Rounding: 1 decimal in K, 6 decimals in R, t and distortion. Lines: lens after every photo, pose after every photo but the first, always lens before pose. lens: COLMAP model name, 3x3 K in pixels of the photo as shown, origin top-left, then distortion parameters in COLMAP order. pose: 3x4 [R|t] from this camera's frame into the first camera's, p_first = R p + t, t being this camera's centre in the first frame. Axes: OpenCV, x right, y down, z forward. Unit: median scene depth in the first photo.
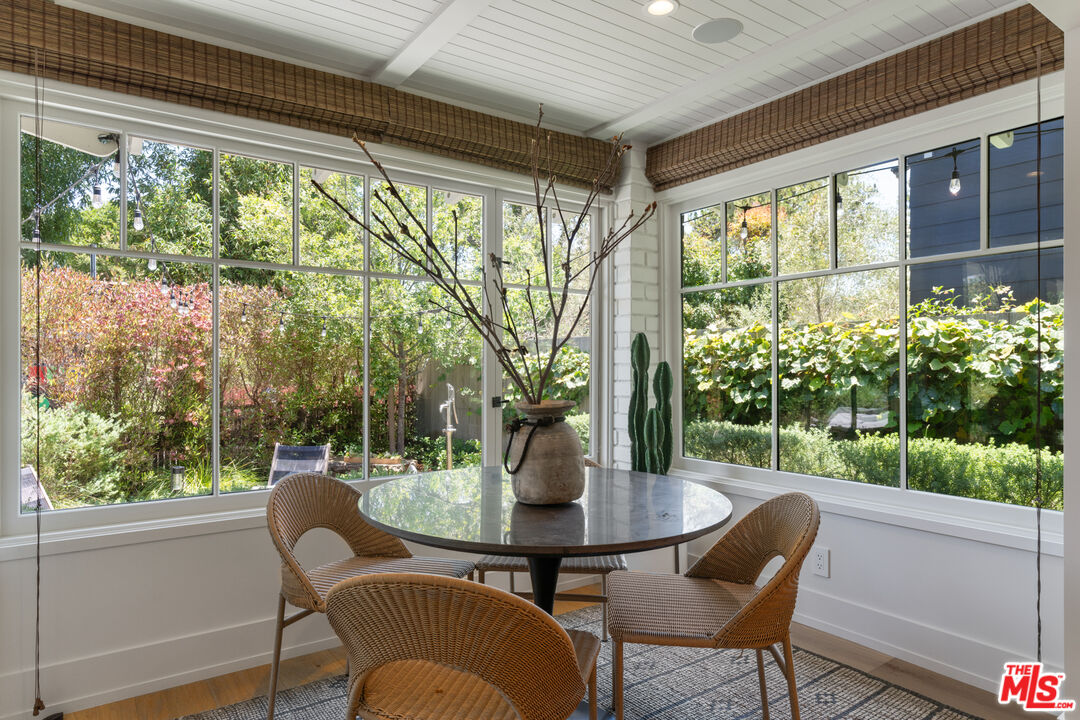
lens RADIAL K [[656.7, 0, 534.8], [0, 656.7, 369.5], [0, 0, 1]] dist [0.016477, 0.000118]
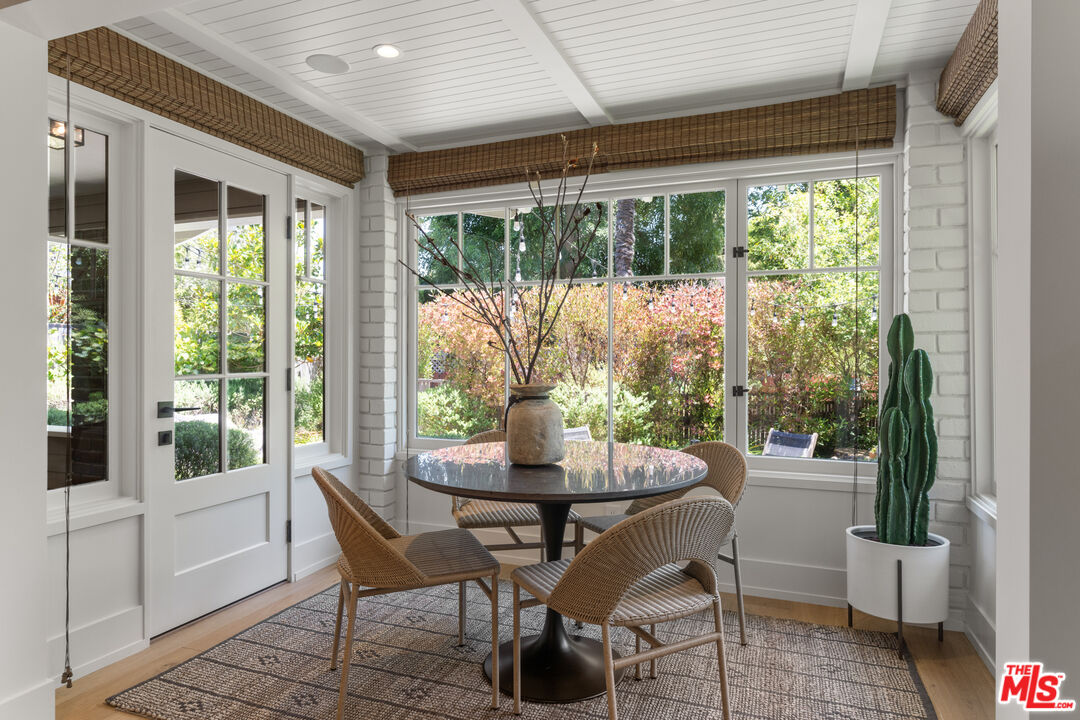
lens RADIAL K [[656.7, 0, 535.9], [0, 656.7, 357.0], [0, 0, 1]] dist [0.016477, 0.000118]
pose [[0.561194, 0.000316, -0.827684, 0.338824], [-0.004594, 0.999986, -0.002733, 0.000933], [0.827672, 0.005336, 0.561187, 0.102953]]
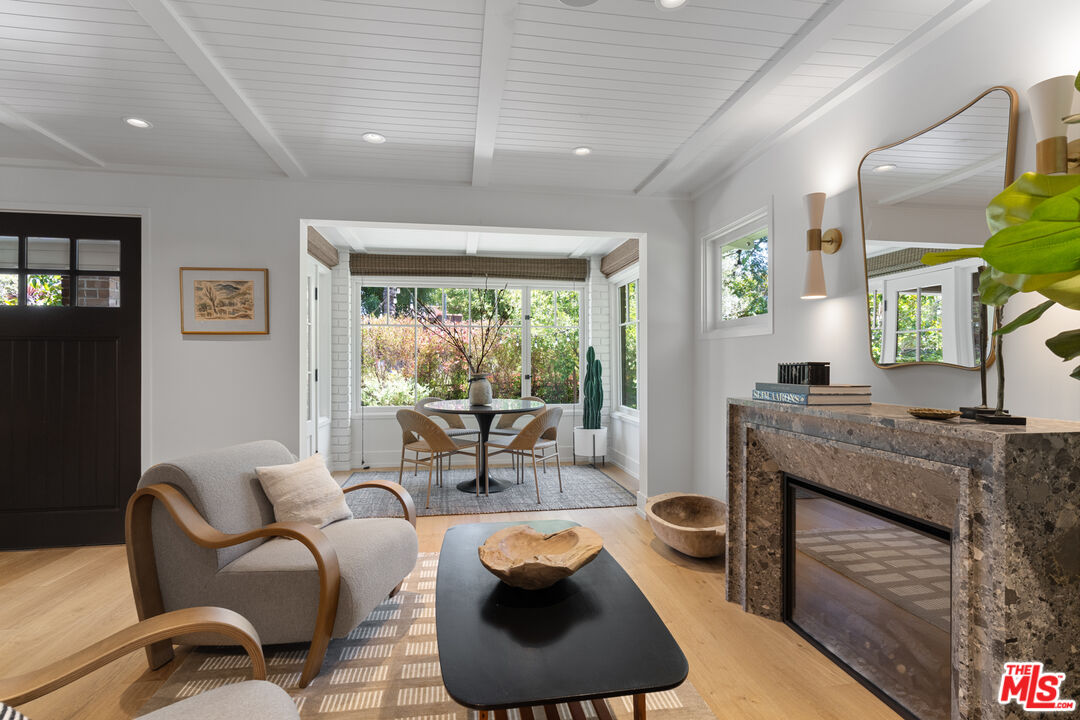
lens RADIAL K [[496.1, 0, 536.4], [0, 496.1, 362.0], [0, 0, 1]] dist [-0.009870, 0.002894]
pose [[0.901239, -0.001509, -0.433319, 0.414333], [0.000249, 0.999996, -0.002963, 0.000622], [0.433322, 0.002562, 0.901236, -0.323605]]
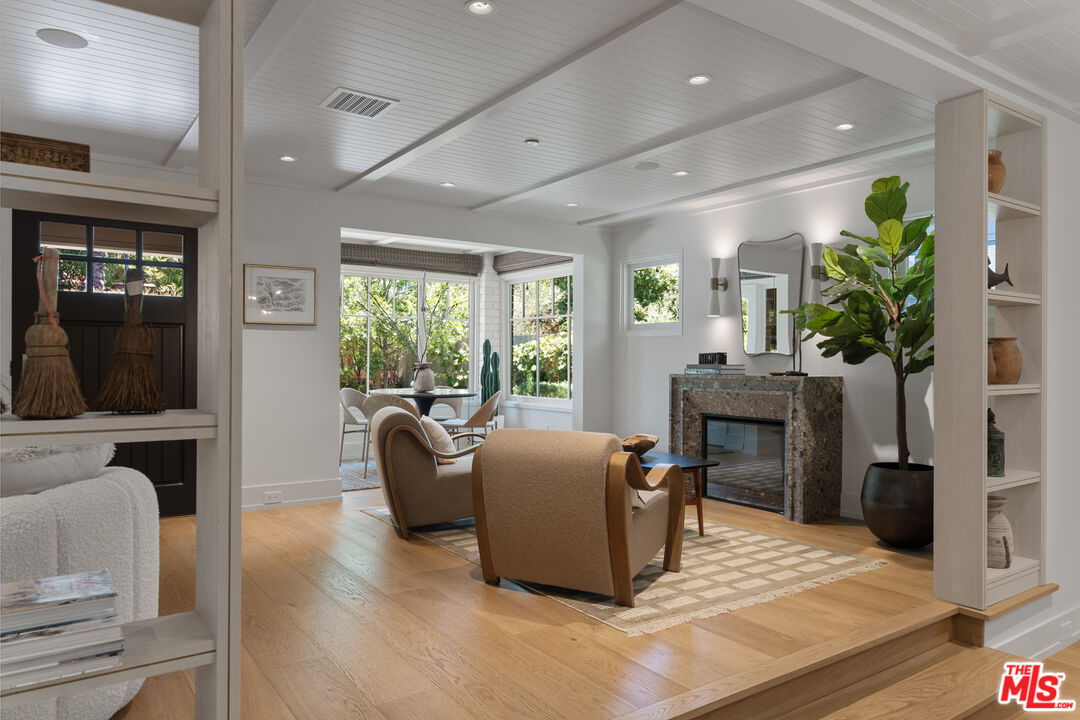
lens RADIAL K [[718.4, 0, 537.4], [0, 718.4, 362.4], [0, 0, 1]] dist [-0.005309, 0.005319]
pose [[0.999985, 0.004848, 0.002602, 0.193274], [-0.004846, 0.999988, -0.000708, 0.014954], [-0.002605, 0.000695, 0.999996, -0.878780]]
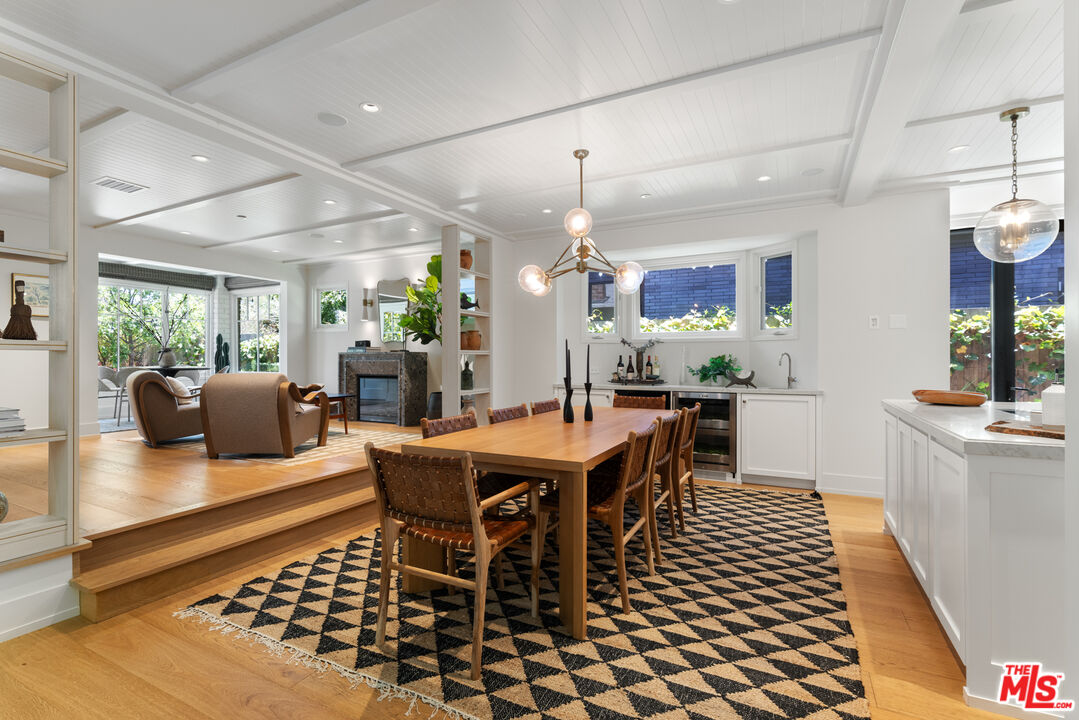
lens RADIAL K [[495.7, 0, 534.0], [0, 495.7, 357.6], [0, 0, 1]] dist [-0.009870, 0.002894]
pose [[0.884796, -0.000234, 0.465979, 0.238960], [0.002553, 0.999987, -0.004346, 0.047998], [-0.465972, 0.005035, 0.884785, -1.174410]]
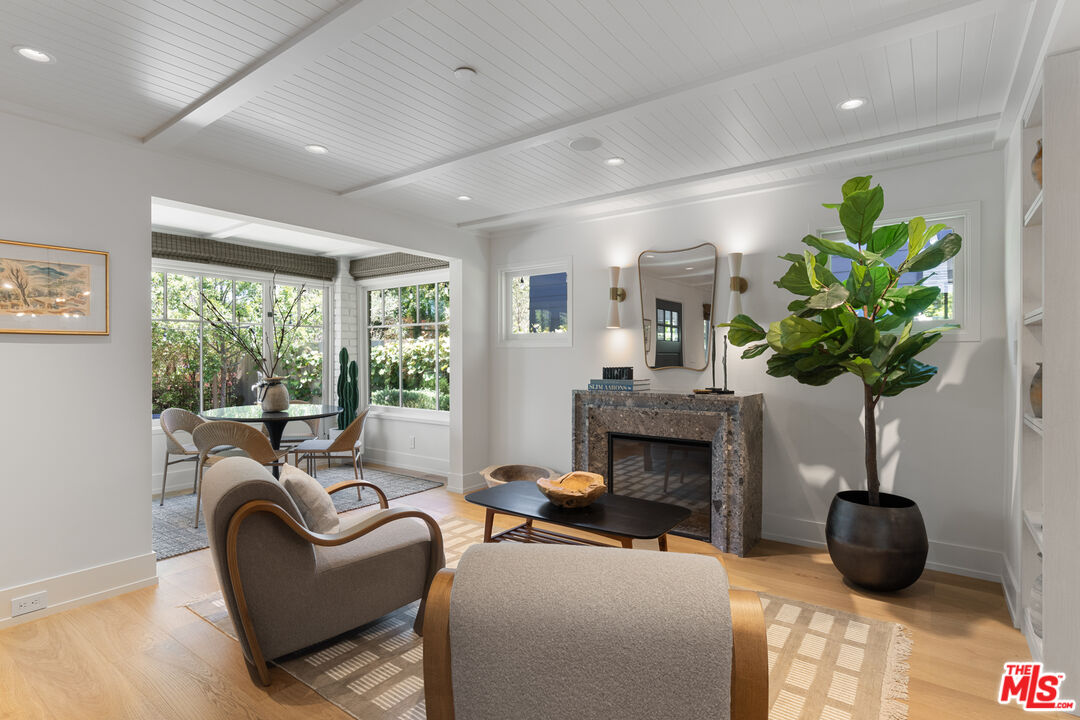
lens RADIAL K [[539.1, 0, 537.1], [0, 539.1, 359.9], [0, 0, 1]] dist [-0.005924, 0.002688]
pose [[0.948304, -0.002223, 0.317356, 0.117765], [0.001384, 0.999995, 0.002867, -0.011010], [-0.317360, -0.002279, 0.948302, -0.524463]]
